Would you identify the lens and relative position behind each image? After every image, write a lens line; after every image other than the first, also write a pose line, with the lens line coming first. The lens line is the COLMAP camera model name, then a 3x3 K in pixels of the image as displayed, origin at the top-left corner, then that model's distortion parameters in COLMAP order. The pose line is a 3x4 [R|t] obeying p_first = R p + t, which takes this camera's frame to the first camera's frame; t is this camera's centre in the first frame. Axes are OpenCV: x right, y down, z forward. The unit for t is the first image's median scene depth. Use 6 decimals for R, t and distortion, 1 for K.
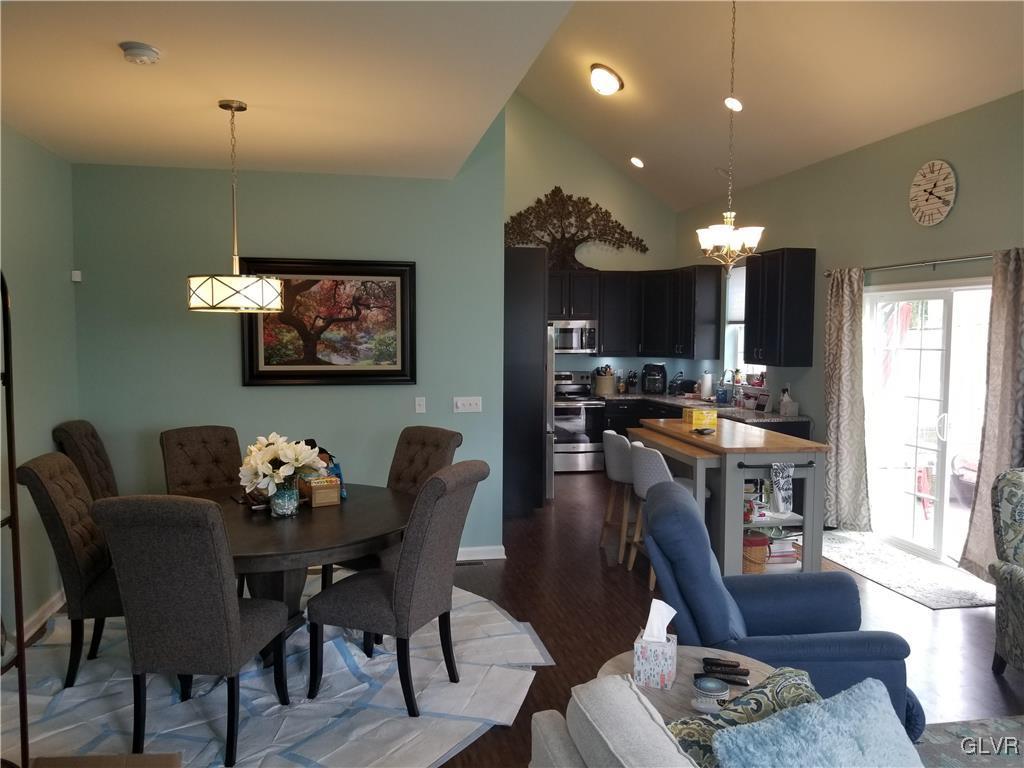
lens RADIAL K [[793.3, 0, 512.1], [0, 793.3, 379.1], [0, 0, 1]] dist [0.089665, -0.151558]
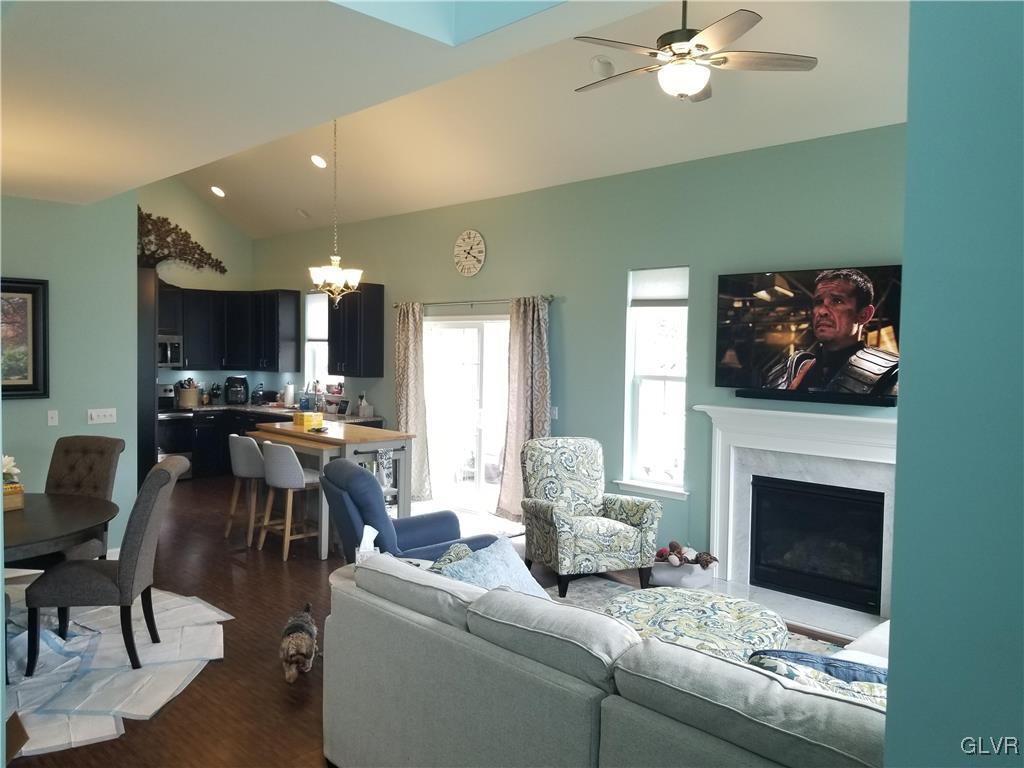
lens RADIAL K [[793.3, 0, 512.1], [0, 793.3, 379.1], [0, 0, 1]] dist [0.089665, -0.151558]
pose [[0.831455, -0.012408, 0.555453, -0.191573], [0.021317, 0.999727, -0.009577, 0.004597], [-0.555183, 0.019803, 0.831493, -0.196604]]
